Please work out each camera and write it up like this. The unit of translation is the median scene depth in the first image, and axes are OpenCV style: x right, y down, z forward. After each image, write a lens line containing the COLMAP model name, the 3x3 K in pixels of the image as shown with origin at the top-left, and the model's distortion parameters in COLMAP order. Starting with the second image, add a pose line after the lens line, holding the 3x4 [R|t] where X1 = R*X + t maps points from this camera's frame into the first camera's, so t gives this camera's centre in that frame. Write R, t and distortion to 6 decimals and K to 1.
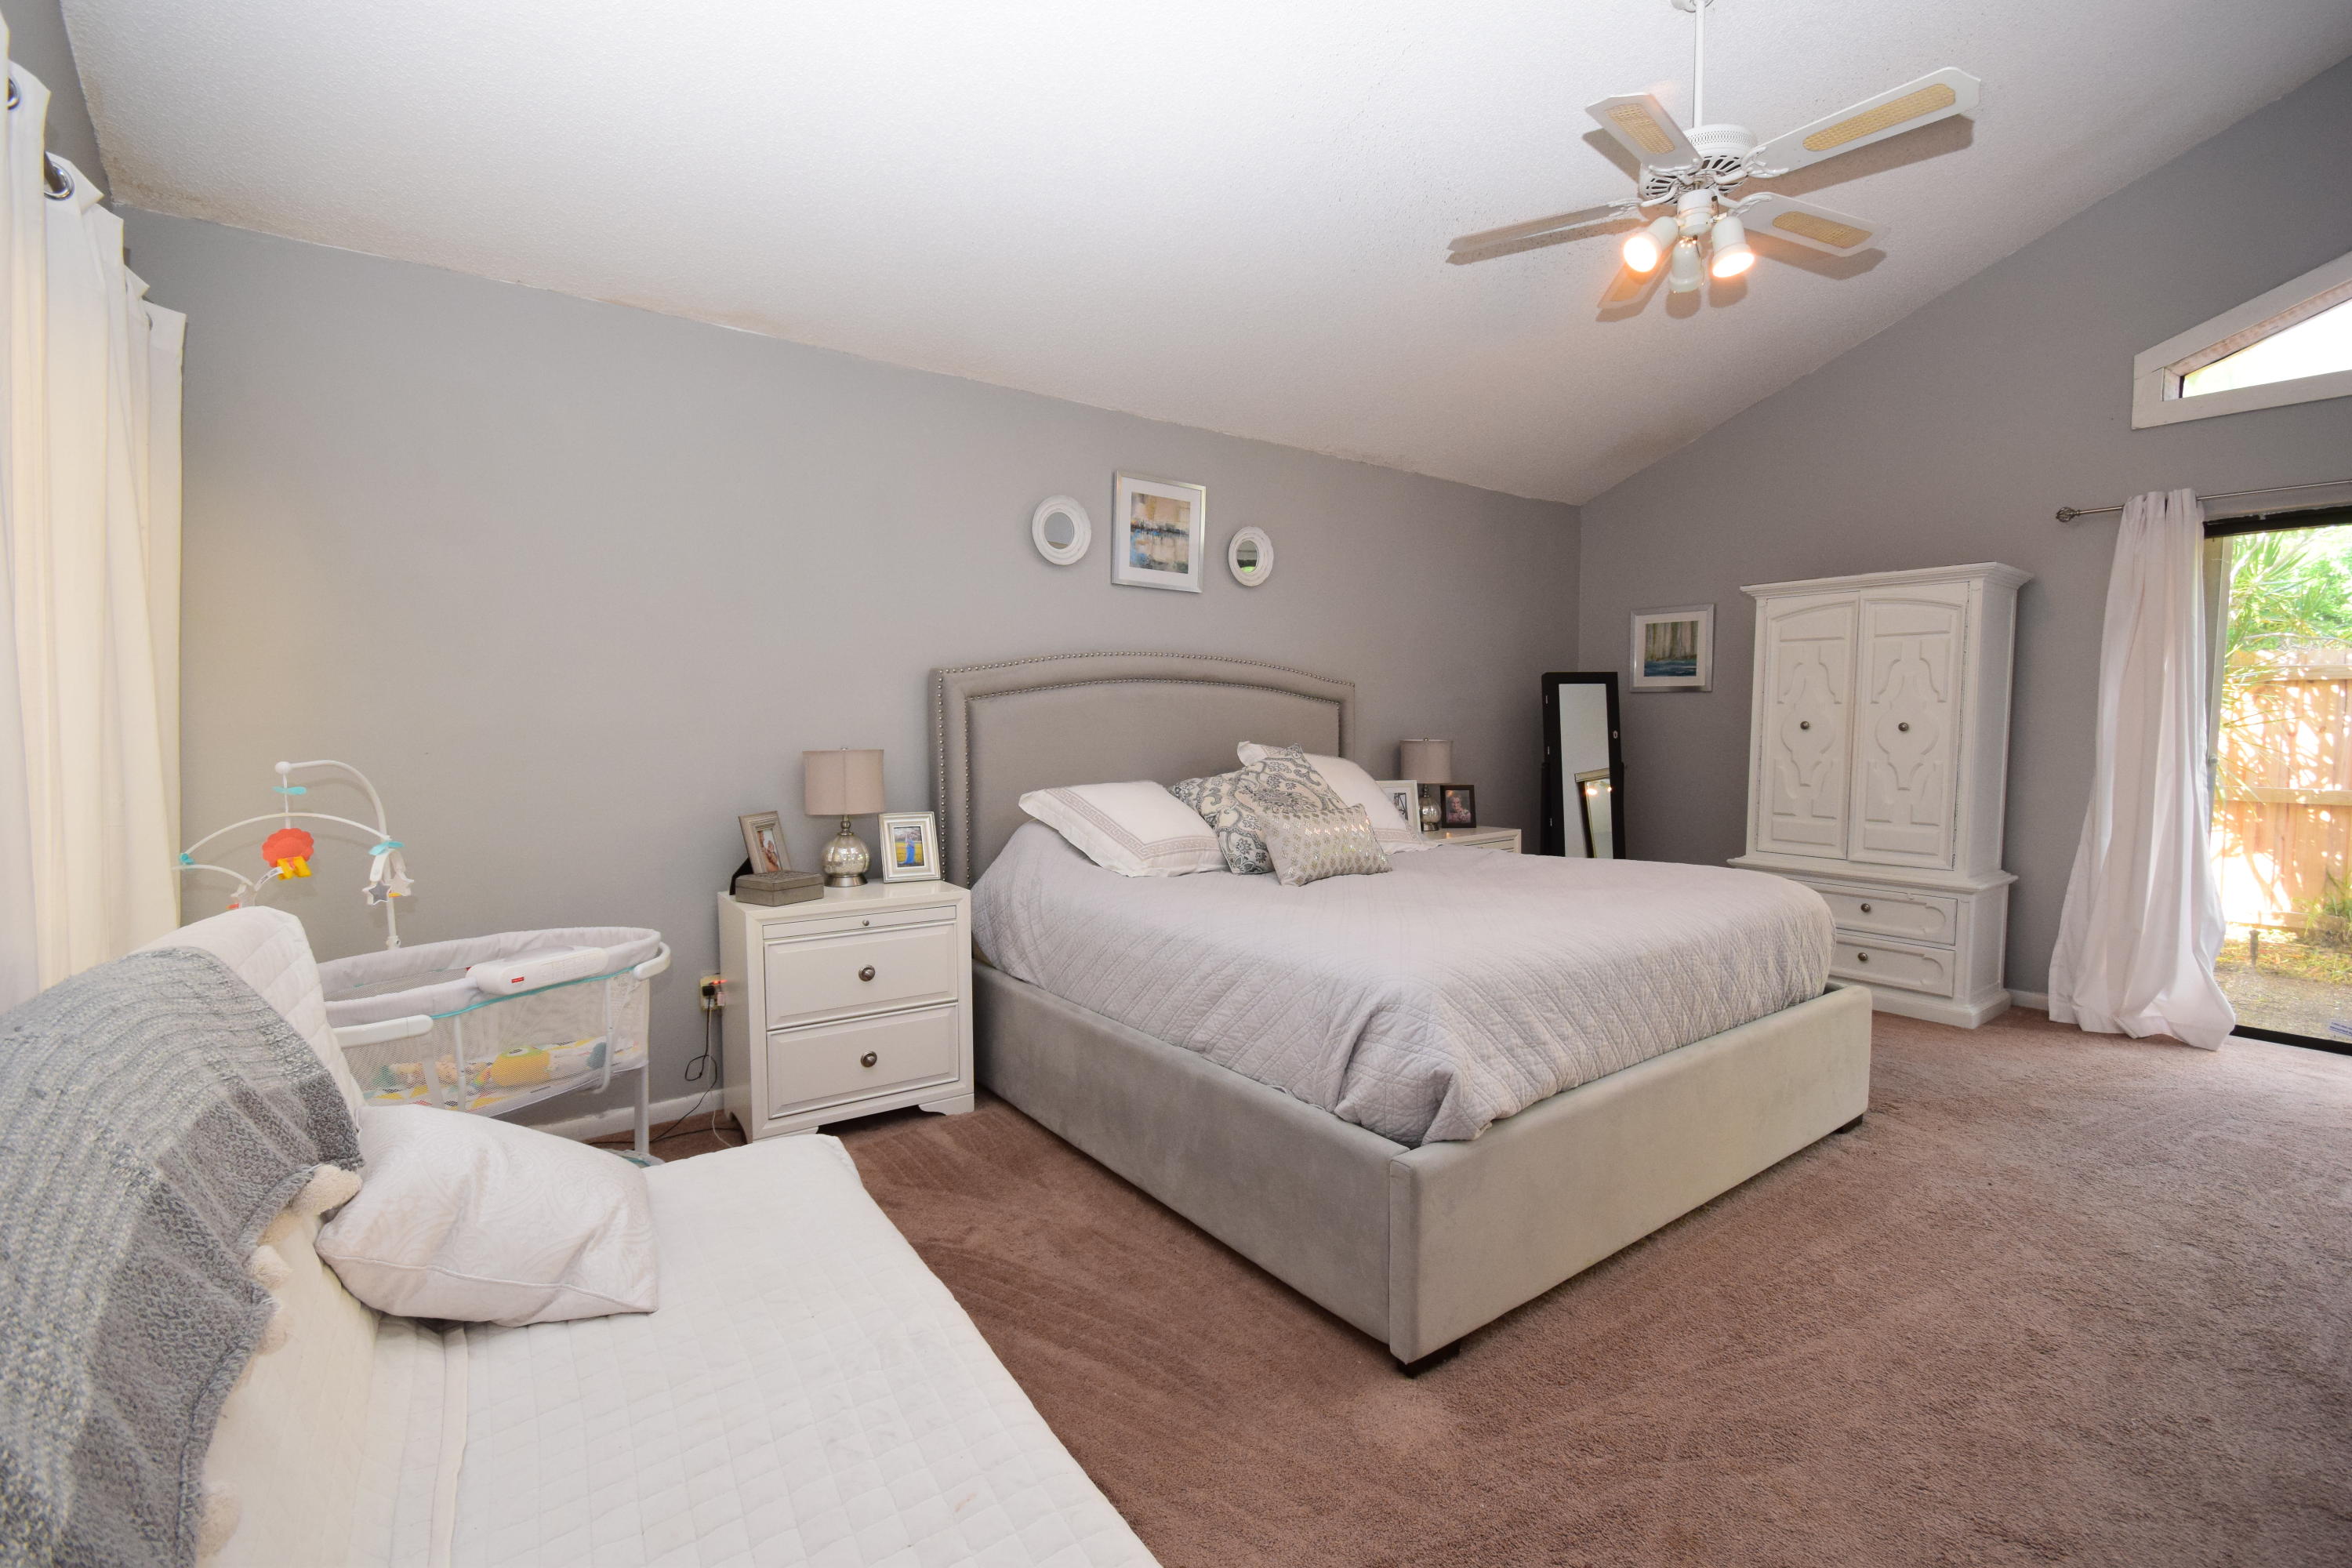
lens RADIAL K [[1036.0, 0, 1162.4], [0, 1036.0, 784.5], [0, 0, 1]] dist [0.002489, -0.002021]
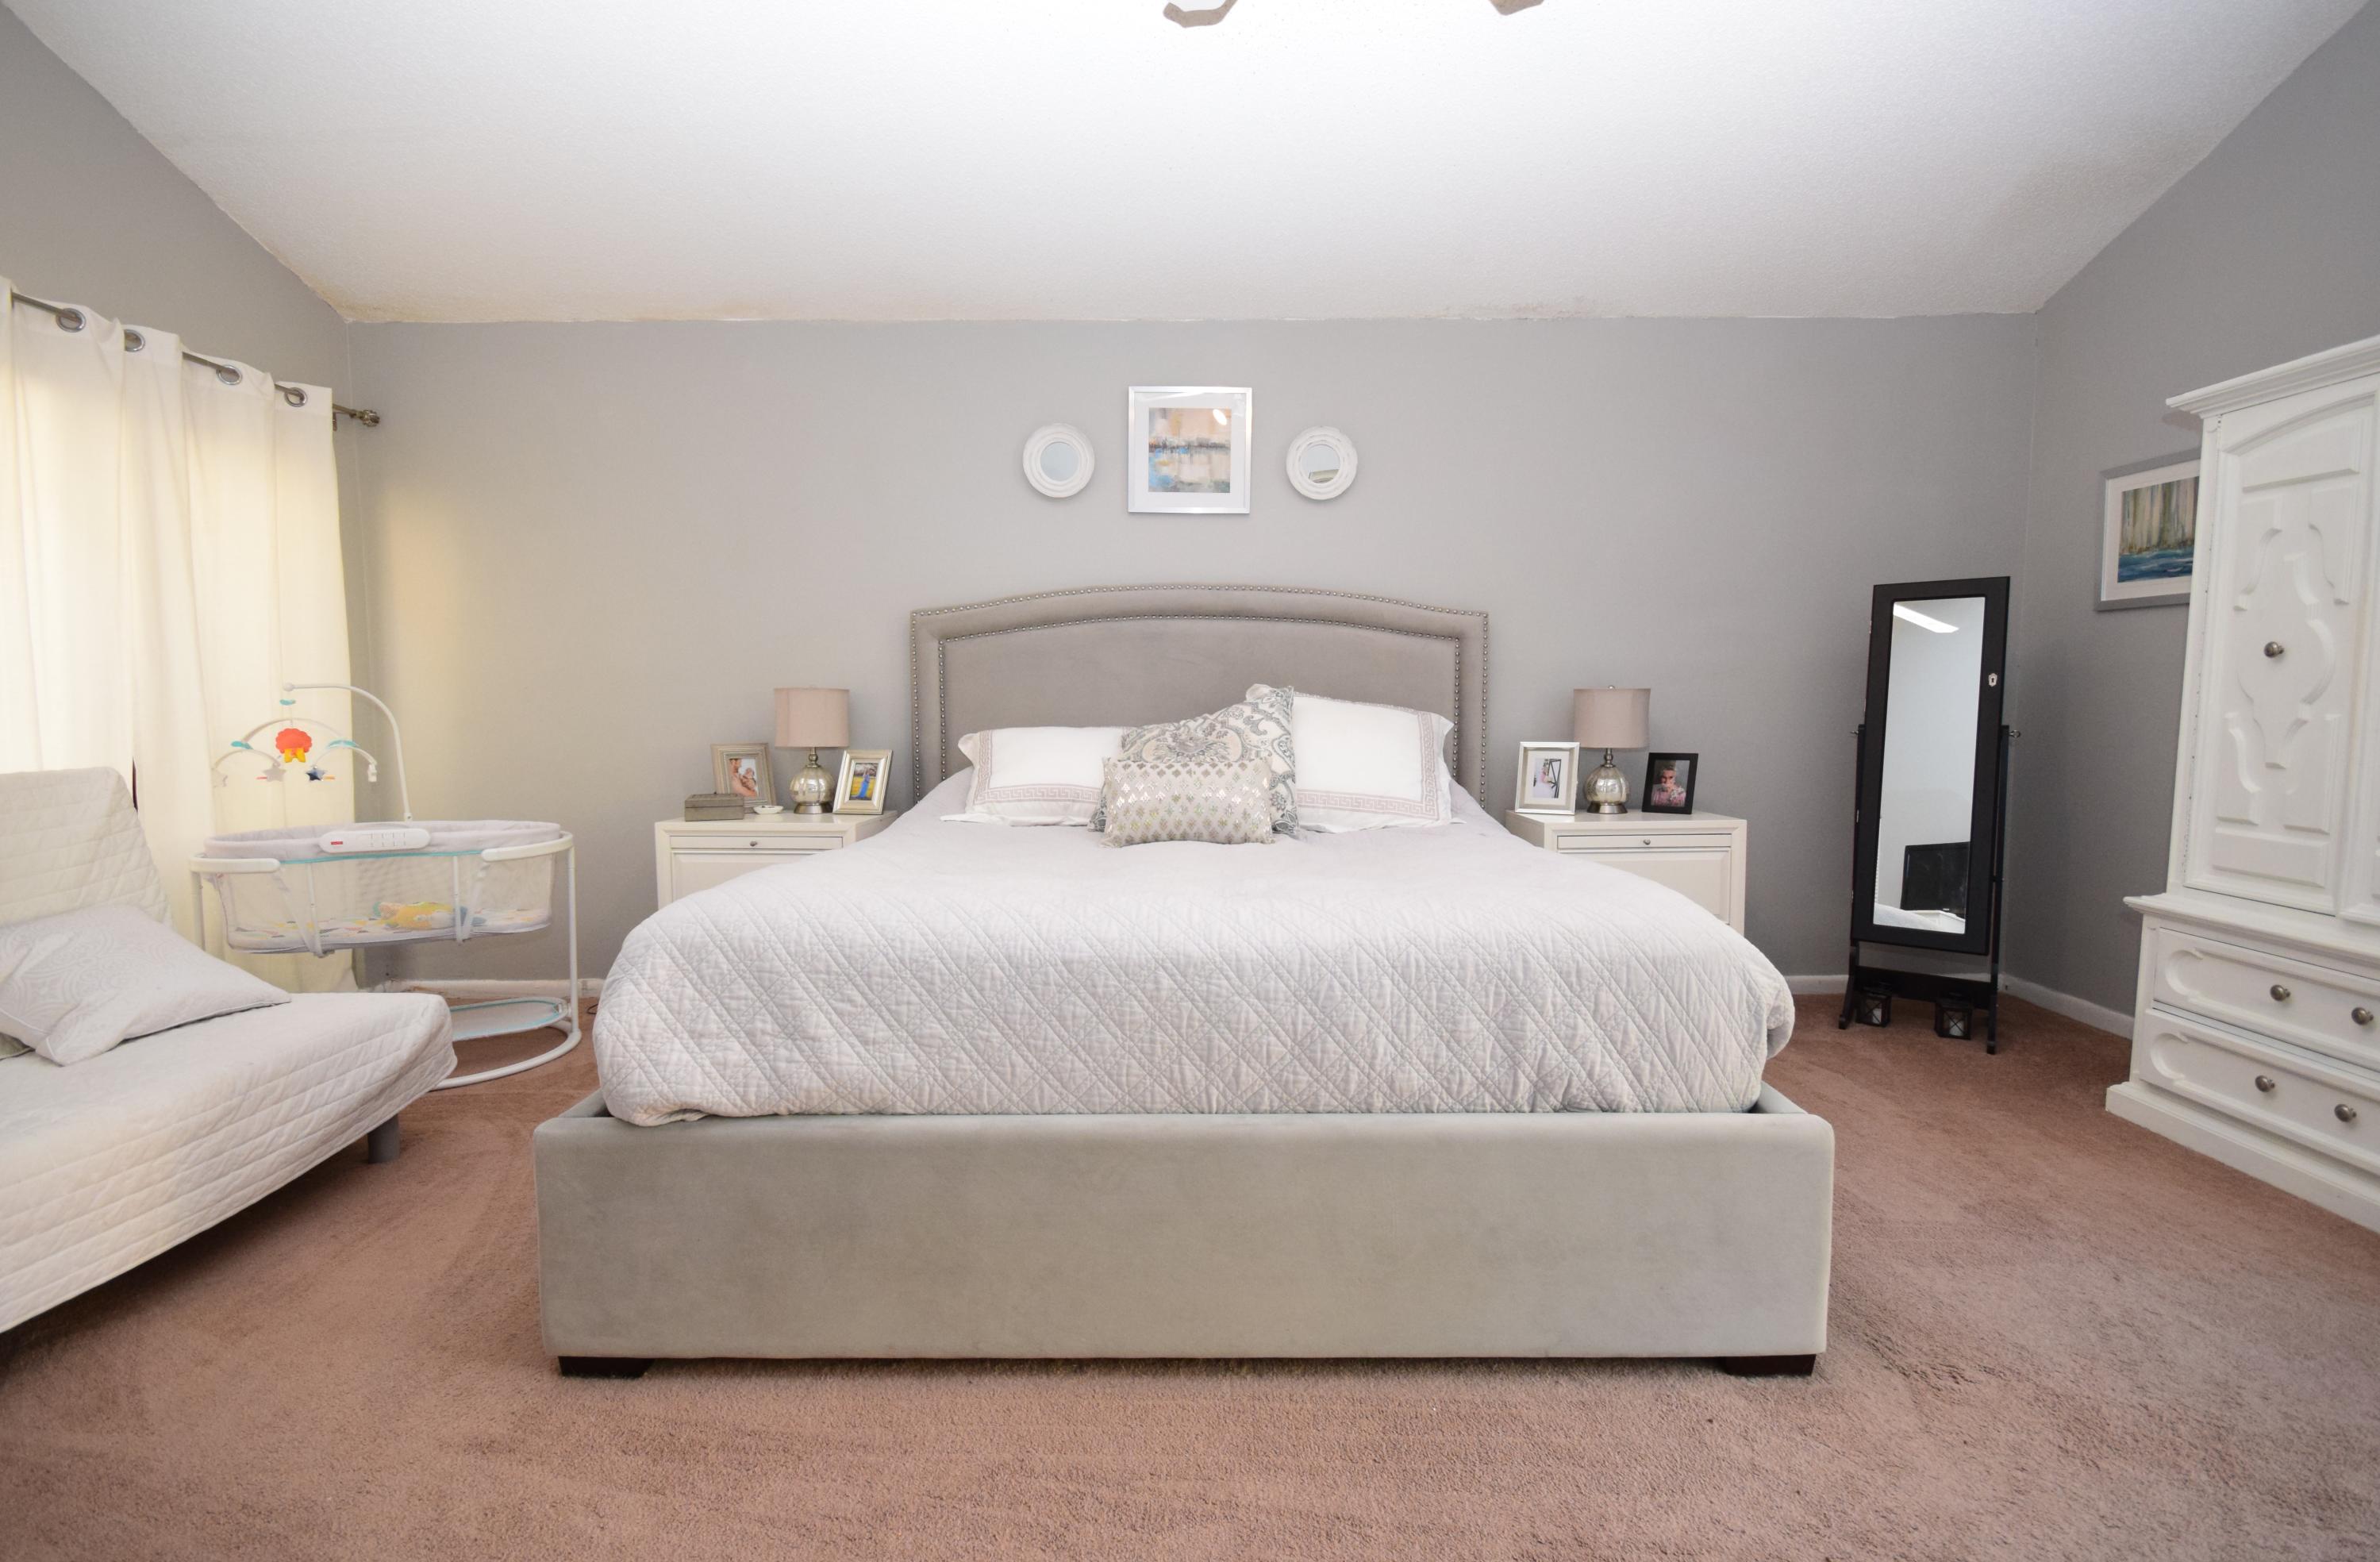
lens RADIAL K [[1048.4, 0, 1185.5], [0, 1048.4, 777.6], [0, 0, 1]] dist [0.002489, -0.002021]
pose [[0.802636, 0.044389, -0.594816, 0.545520], [-0.036559, 0.999013, 0.025221, 0.014391], [0.595348, 0.001502, 0.803466, 0.283100]]
